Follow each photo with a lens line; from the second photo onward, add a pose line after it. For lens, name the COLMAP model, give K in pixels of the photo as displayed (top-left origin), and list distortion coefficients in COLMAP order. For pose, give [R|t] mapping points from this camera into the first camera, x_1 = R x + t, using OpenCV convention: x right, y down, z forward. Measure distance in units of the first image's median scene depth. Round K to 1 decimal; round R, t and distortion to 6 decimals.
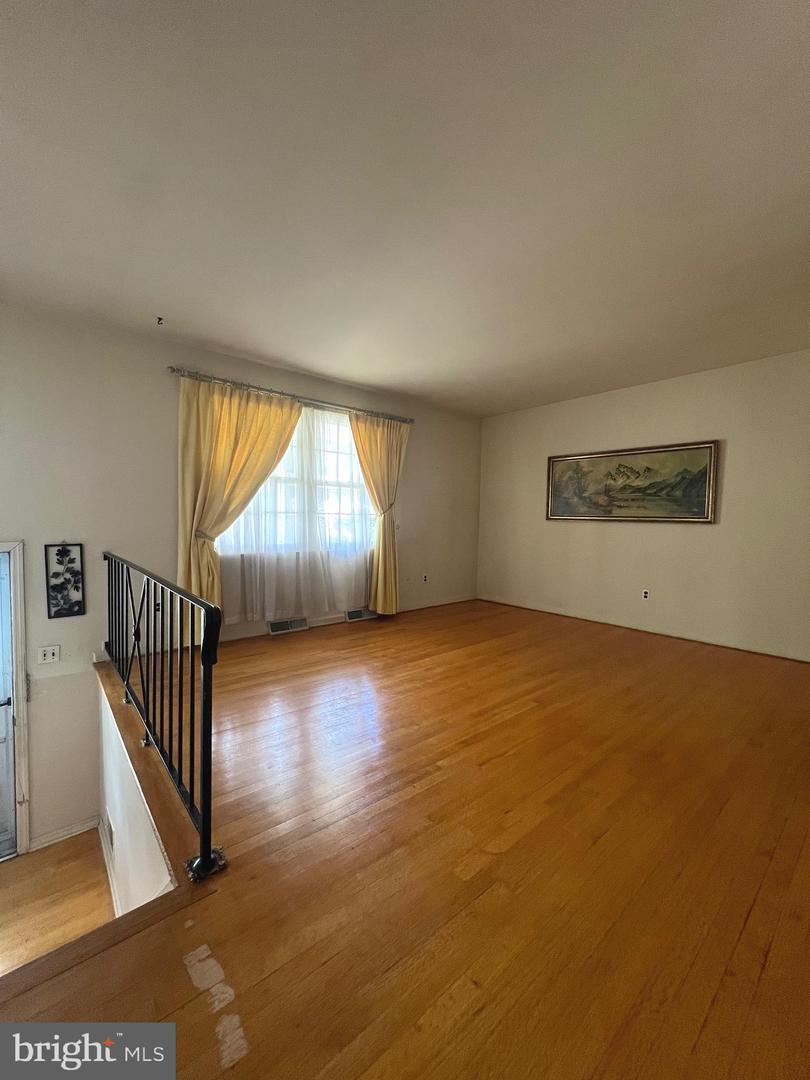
lens RADIAL K [[431.7, 0, 406.8], [0, 431.7, 539.6], [0, 0, 1]] dist [-0.002175, -0.000199]
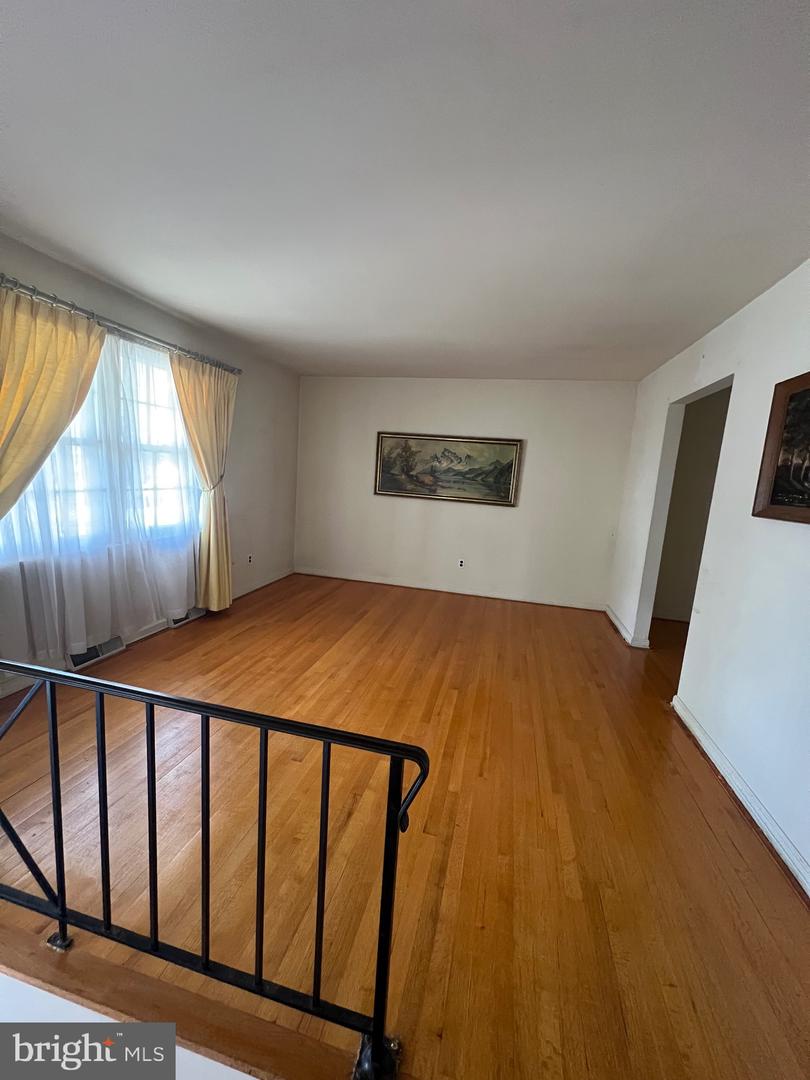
lens RADIAL K [[431.7, 0, 406.9], [0, 431.7, 540.0], [0, 0, 1]] dist [-0.002175, -0.000199]
pose [[0.808052, -0.053847, 0.586645, -0.262694], [-0.026862, 0.991410, 0.127999, -0.085247], [-0.588498, -0.119188, 0.799665, 0.148969]]
